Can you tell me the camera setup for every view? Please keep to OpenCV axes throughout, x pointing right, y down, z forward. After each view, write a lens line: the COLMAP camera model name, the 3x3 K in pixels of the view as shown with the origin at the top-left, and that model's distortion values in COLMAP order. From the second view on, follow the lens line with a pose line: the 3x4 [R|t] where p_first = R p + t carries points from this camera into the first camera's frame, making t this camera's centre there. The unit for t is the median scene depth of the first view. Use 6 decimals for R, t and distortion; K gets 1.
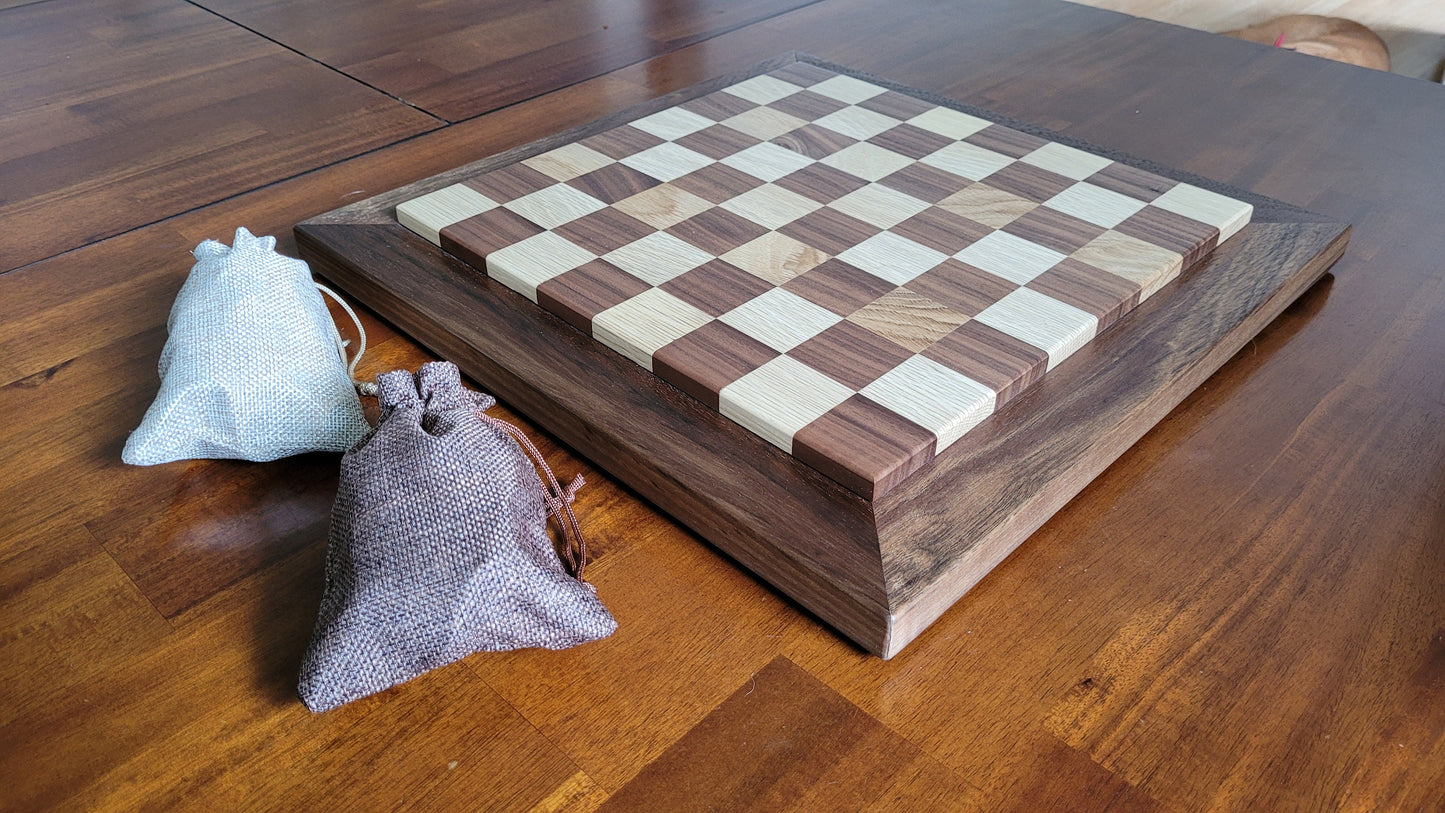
lens RADIAL K [[1102.1, 0, 722.5], [0, 1102.1, 406.5], [0, 0, 1]] dist [0.002094, 0.000438]
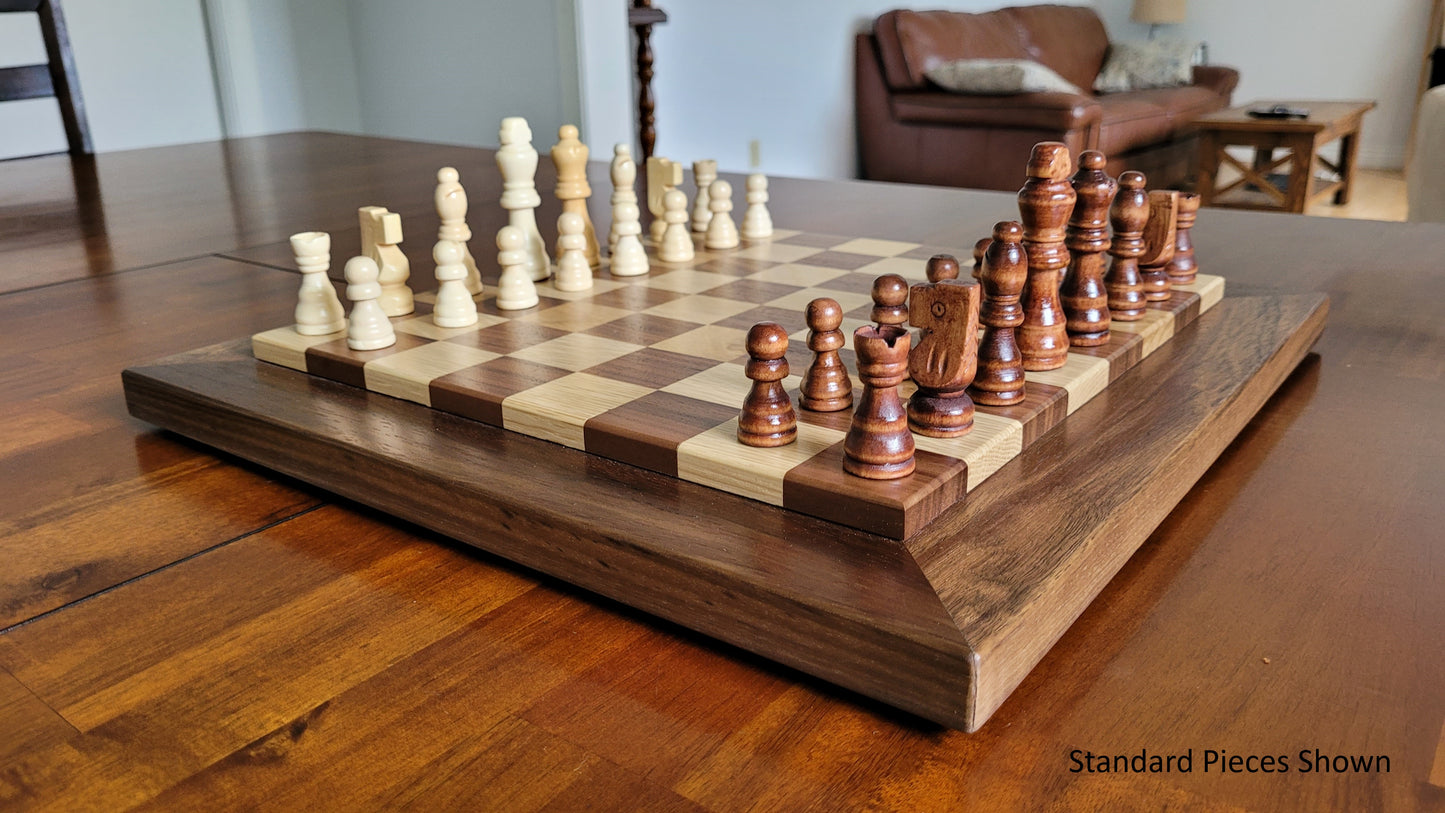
lens RADIAL K [[1107.8, 0, 715.6], [0, 1107.8, 405.8], [0, 0, 1]] dist [0.006017, -0.003110]
pose [[0.991480, -0.069528, 0.110150, -0.054922], [0.098470, 0.953634, -0.284404, 0.168234], [-0.085268, 0.292828, 0.952356, 0.231994]]
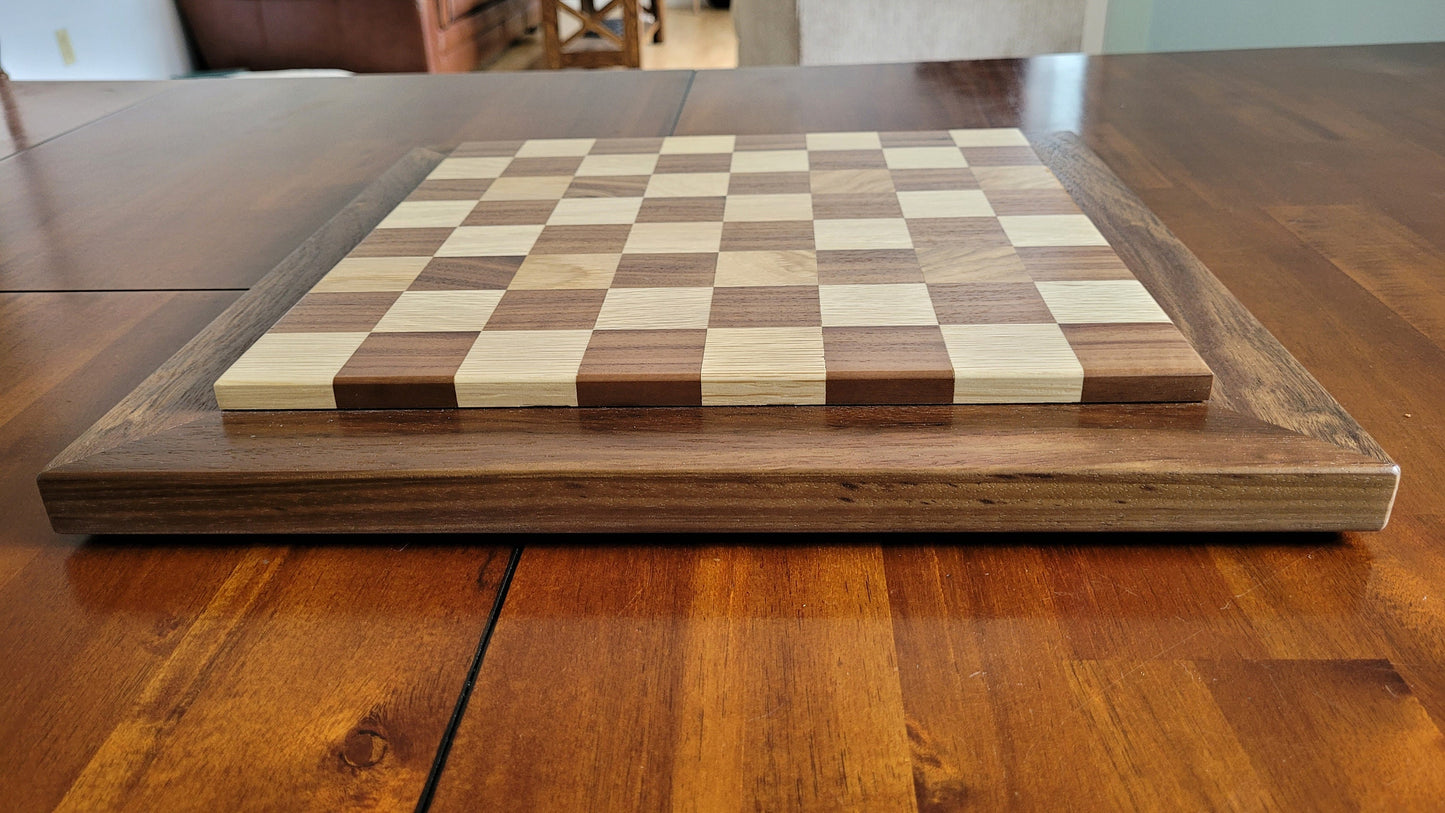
lens RADIAL K [[1107.8, 0, 715.6], [0, 1107.8, 405.8], [0, 0, 1]] dist [0.006017, -0.003110]
pose [[0.744314, -0.329343, 0.580973, -0.547447], [0.422762, 0.905804, -0.028139, -0.039547], [-0.516980, 0.266557, 0.813437, 0.419334]]
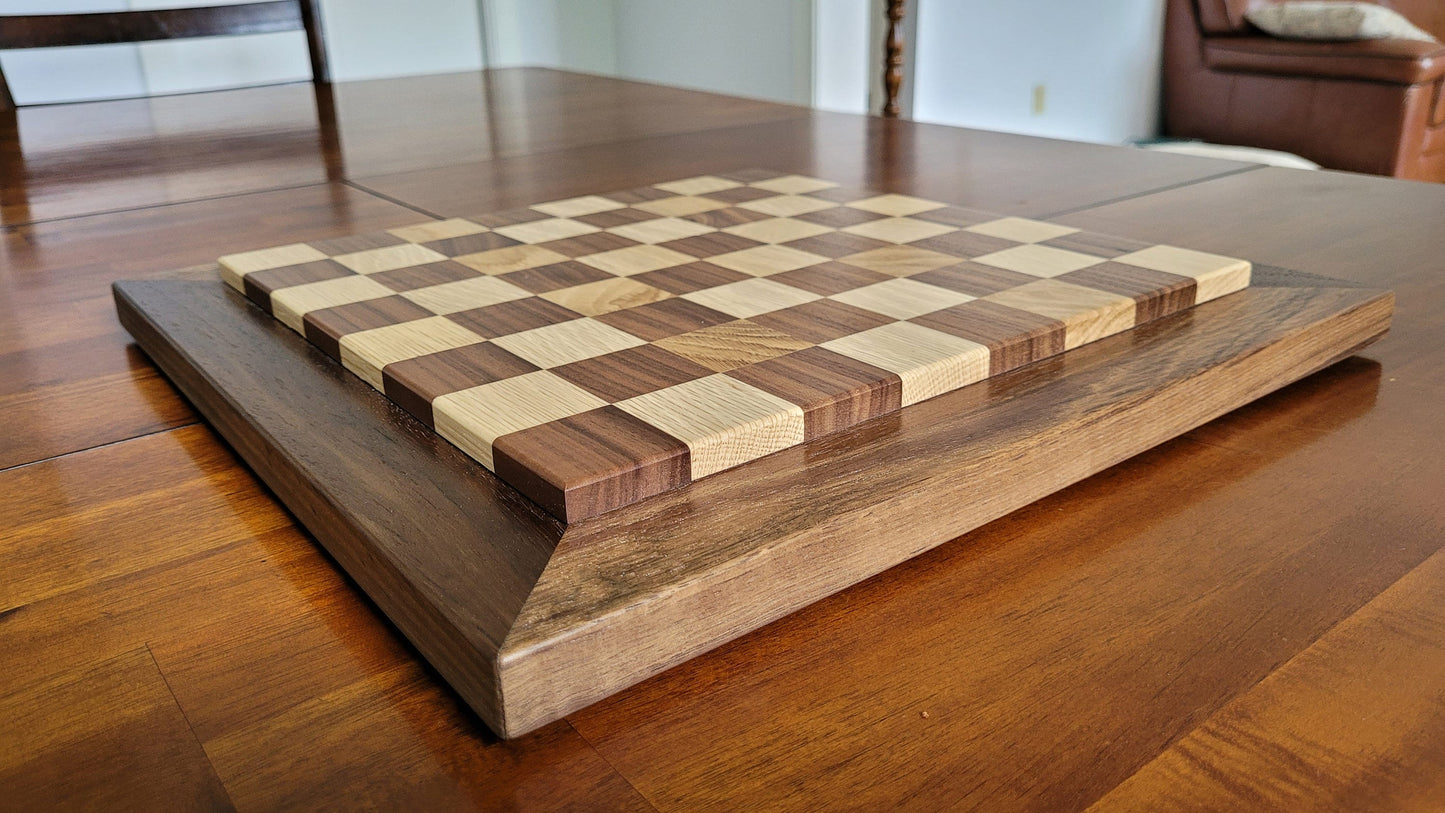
lens RADIAL K [[1113.2, 0, 722.5], [0, 1113.2, 406.5], [0, 0, 1]] dist [-0.001109, -0.008145]
pose [[0.989856, 0.021771, -0.140395, 0.275231], [-0.055641, 0.968658, -0.242087, 0.150054], [0.130724, 0.247443, 0.960043, 0.278947]]
